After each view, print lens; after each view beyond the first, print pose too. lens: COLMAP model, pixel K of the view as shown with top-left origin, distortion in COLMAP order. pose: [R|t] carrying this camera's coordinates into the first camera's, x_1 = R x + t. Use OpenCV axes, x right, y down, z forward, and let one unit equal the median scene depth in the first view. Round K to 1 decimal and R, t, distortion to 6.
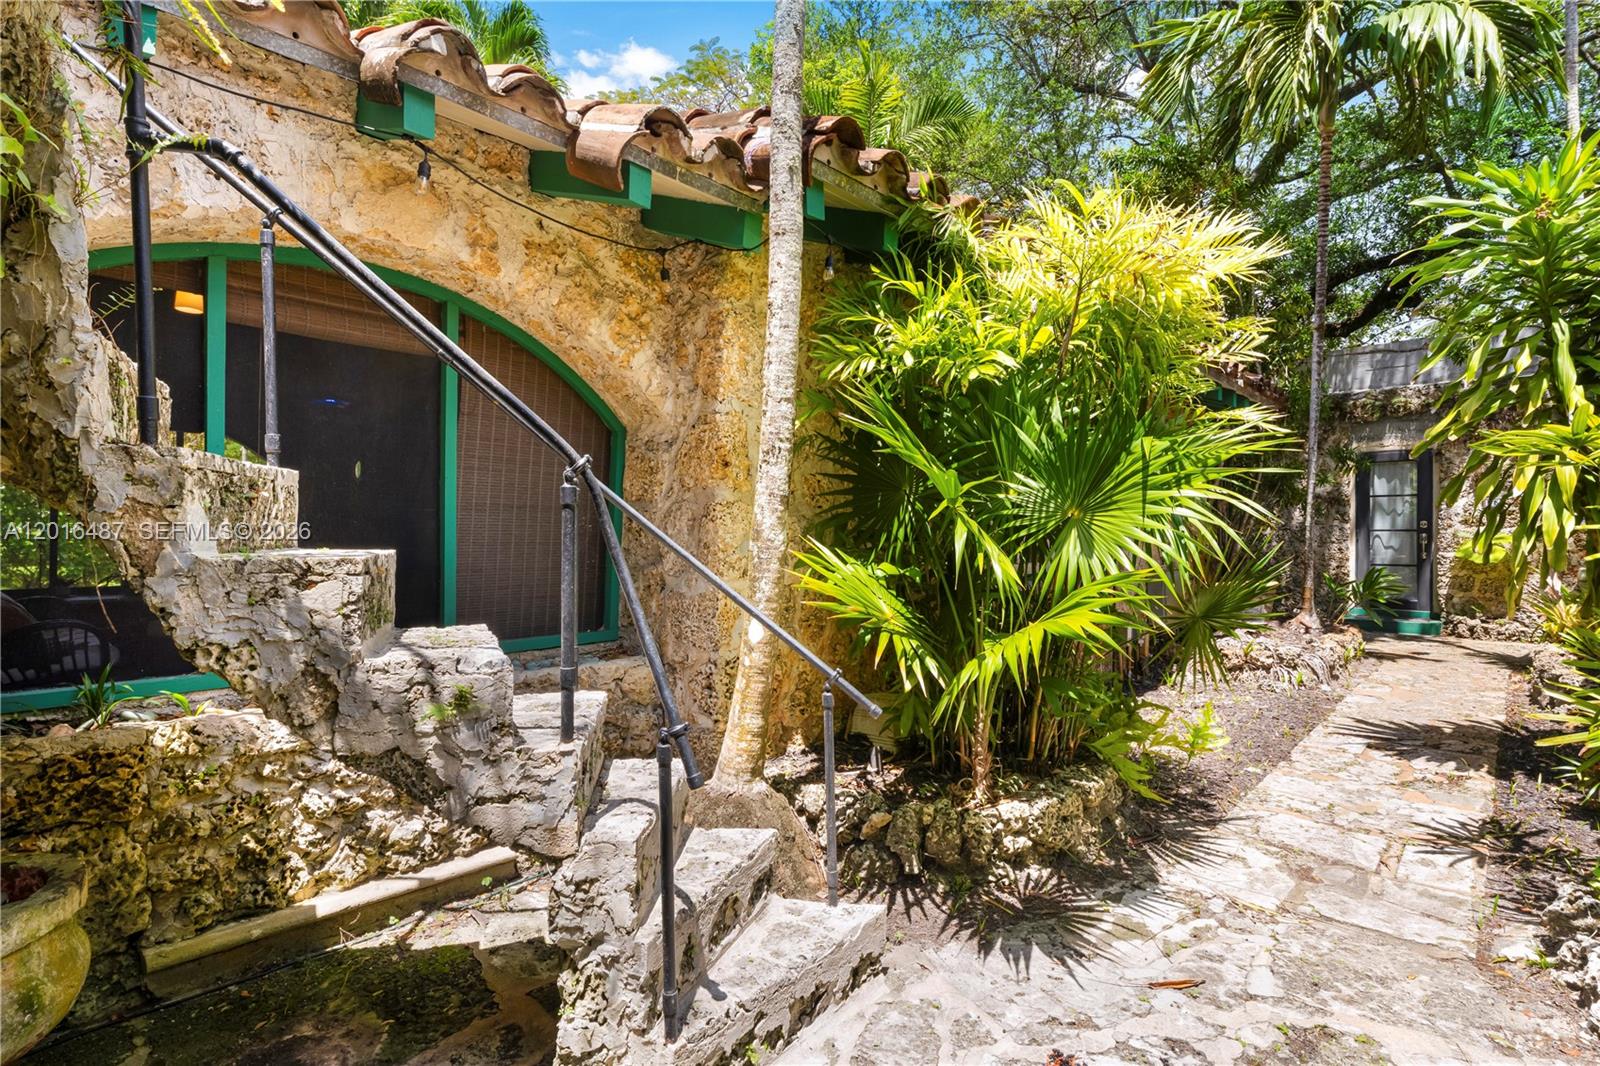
lens RADIAL K [[798.9, 0, 793.9], [0, 798.9, 540.8], [0, 0, 1]] dist [-0.001222, 0.000302]
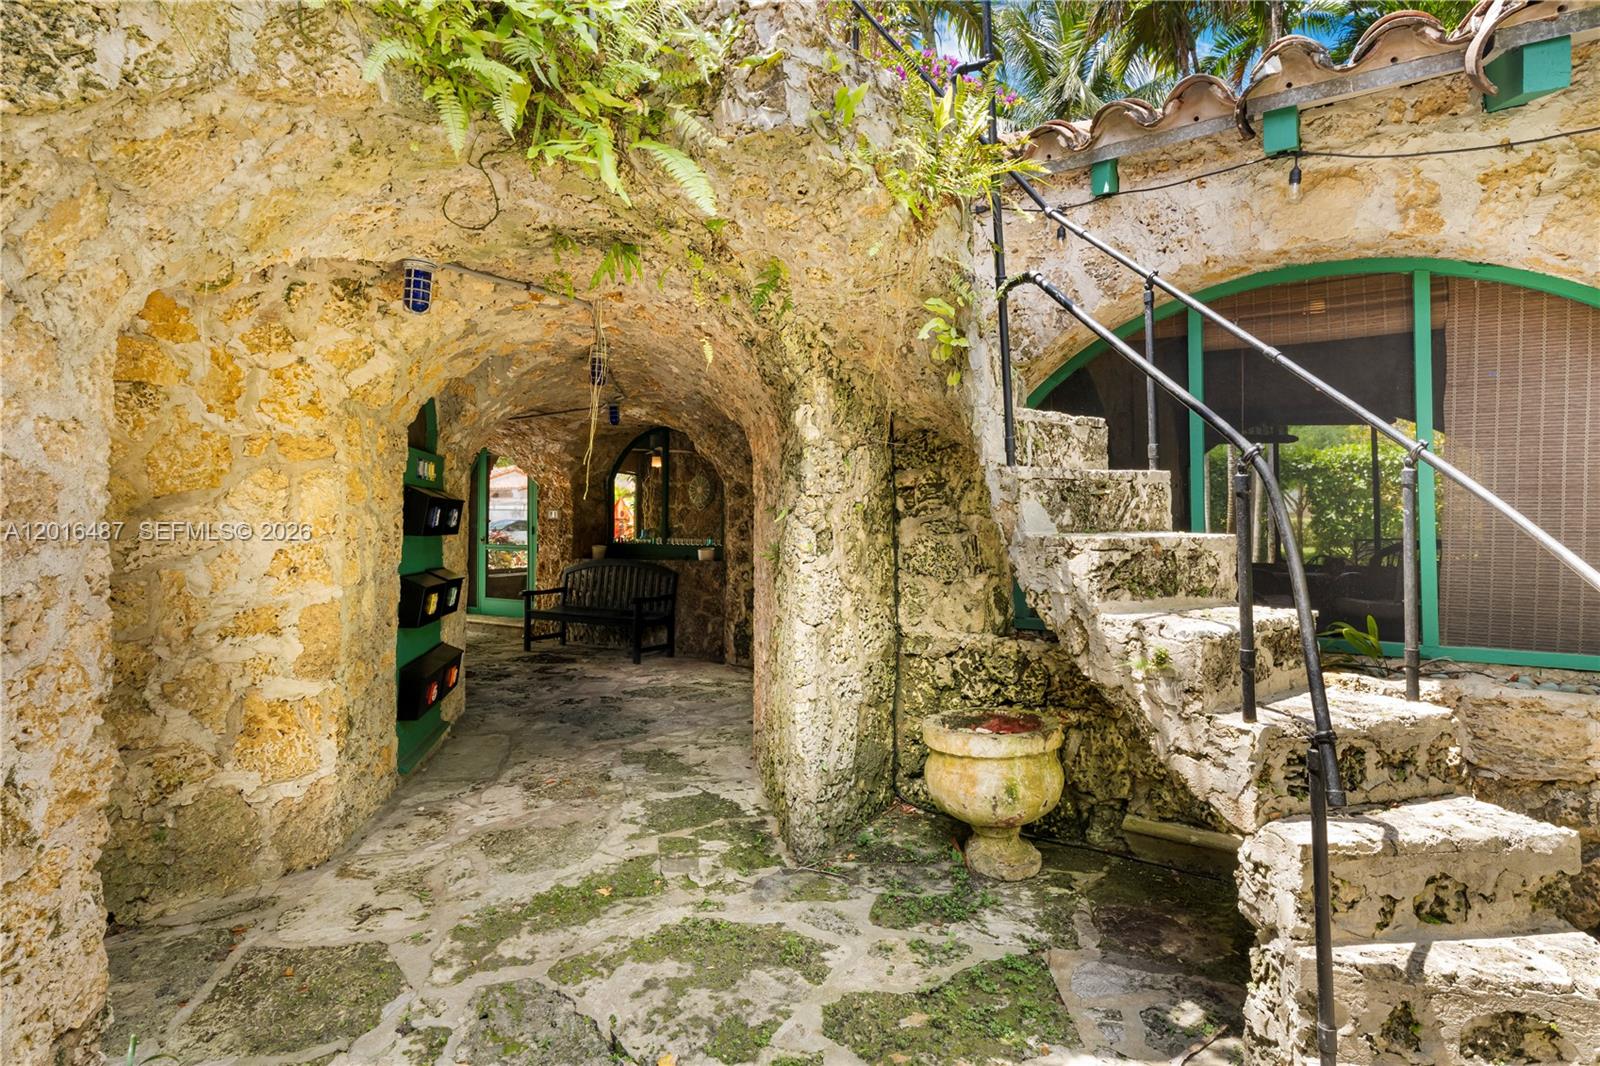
lens RADIAL K [[798.9, 0, 803.0], [0, 798.9, 521.2], [0, 0, 1]] dist [-0.001222, 0.000302]
pose [[0.152480, 0.001717, -0.988305, 0.655998], [-0.010290, 0.999947, 0.000150, -0.001831], [0.988253, 0.010147, 0.152490, 0.274999]]
